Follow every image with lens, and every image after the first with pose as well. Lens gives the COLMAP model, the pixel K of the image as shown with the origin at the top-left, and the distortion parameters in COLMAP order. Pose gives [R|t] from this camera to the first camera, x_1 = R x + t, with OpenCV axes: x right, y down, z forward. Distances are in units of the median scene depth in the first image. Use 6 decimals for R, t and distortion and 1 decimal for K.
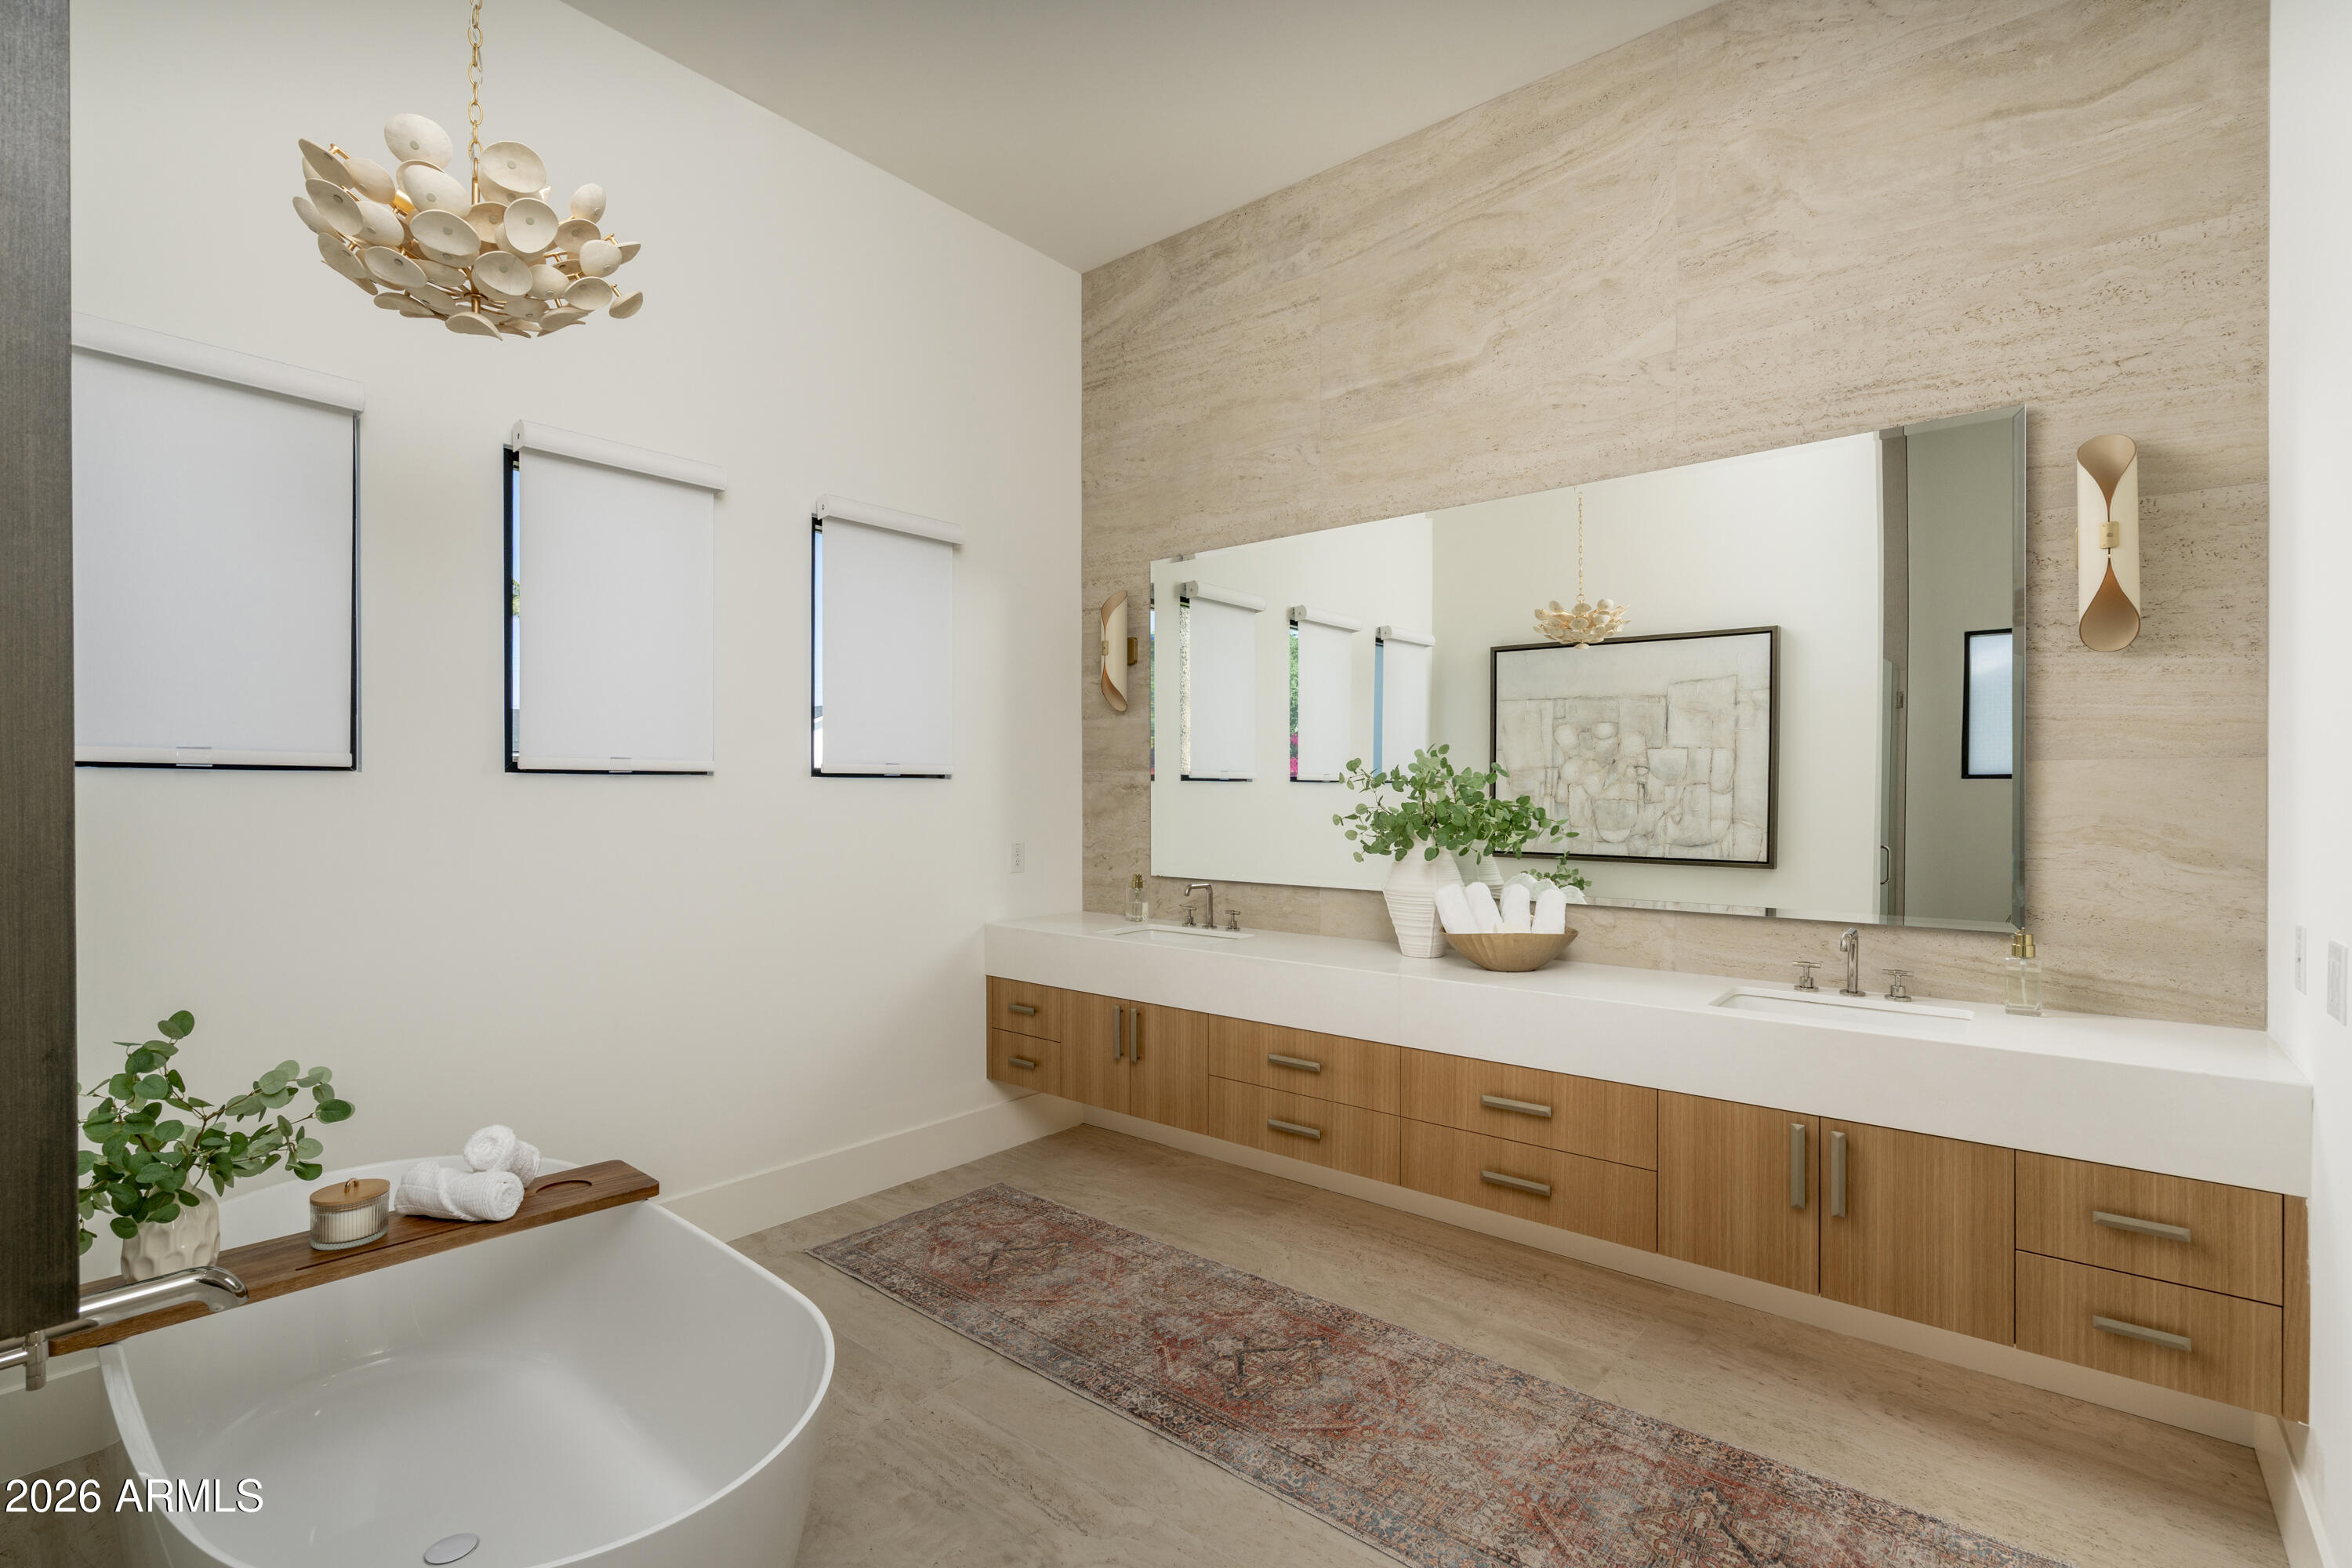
lens RADIAL K [[1079.9, 0, 1142.9], [0, 1079.9, 770.7], [0, 0, 1]] dist [-0.003558, -0.000022]
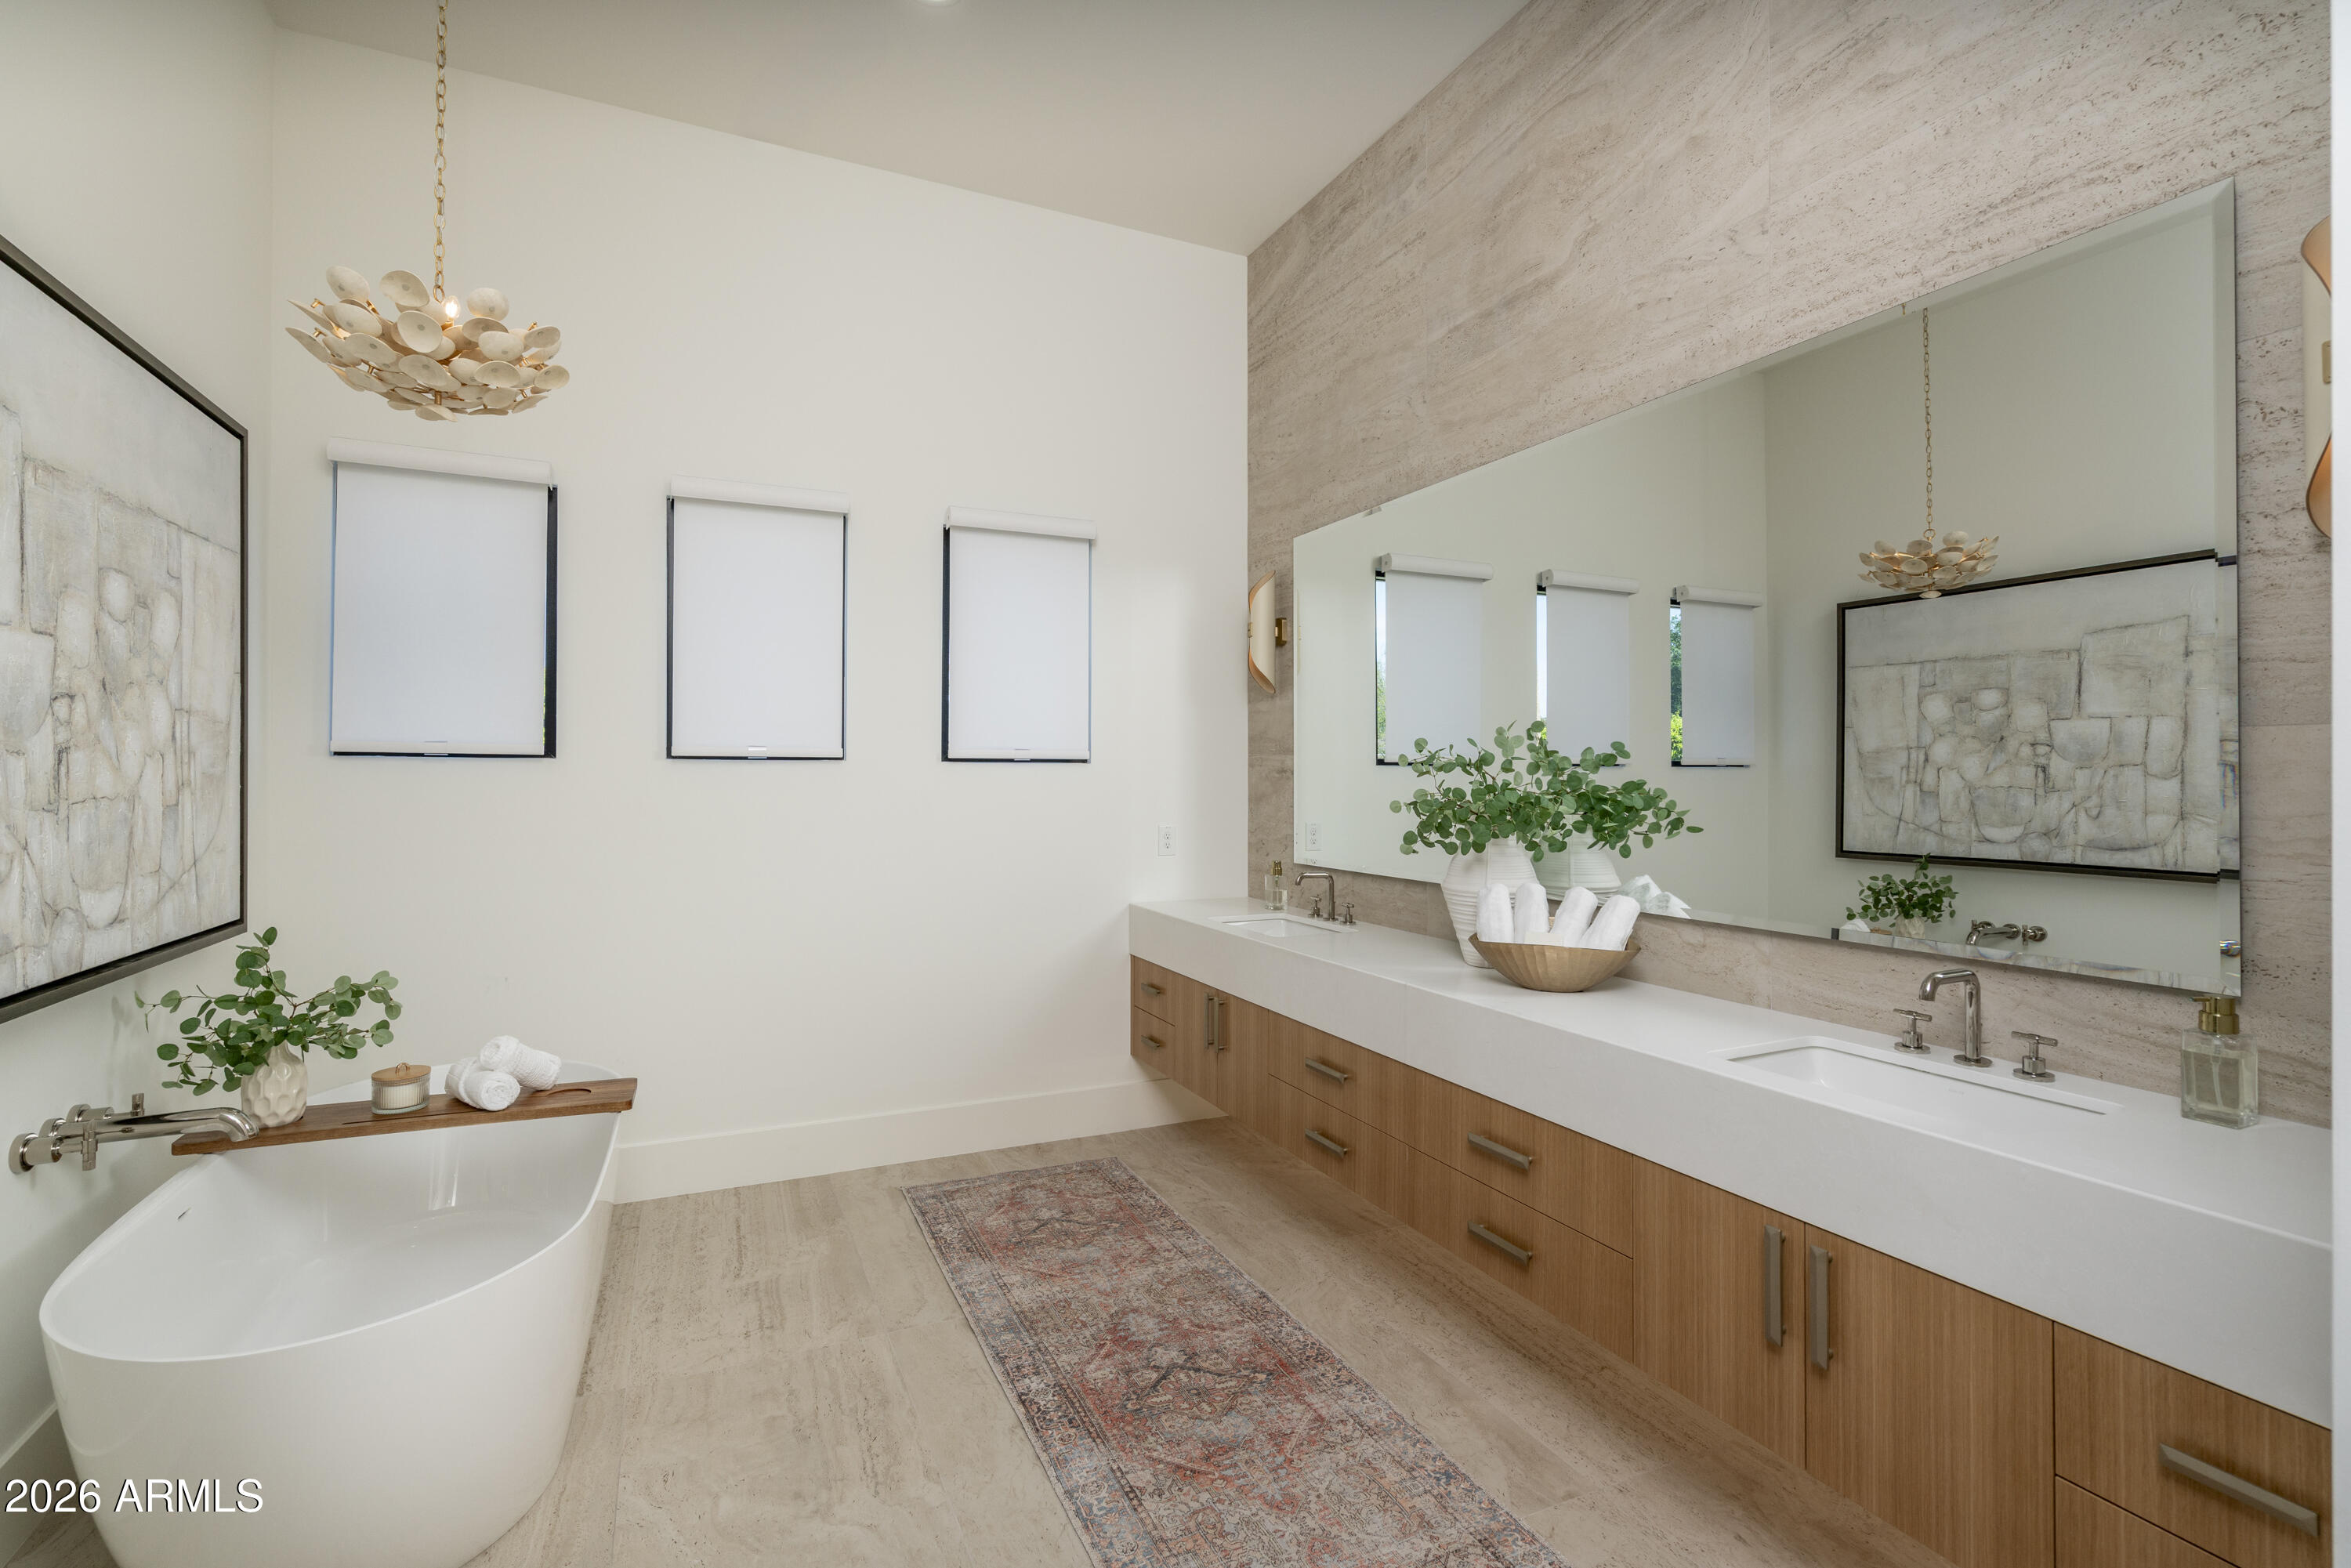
lens RADIAL K [[1056.0, 0, 1167.8], [0, 1056.0, 745.8], [0, 0, 1]] dist [-0.003592, 0.000140]
pose [[0.905419, -0.011651, -0.424360, 0.397571], [0.007043, 0.999898, -0.012426, 0.004073], [0.424461, 0.008262, 0.905408, 0.125902]]
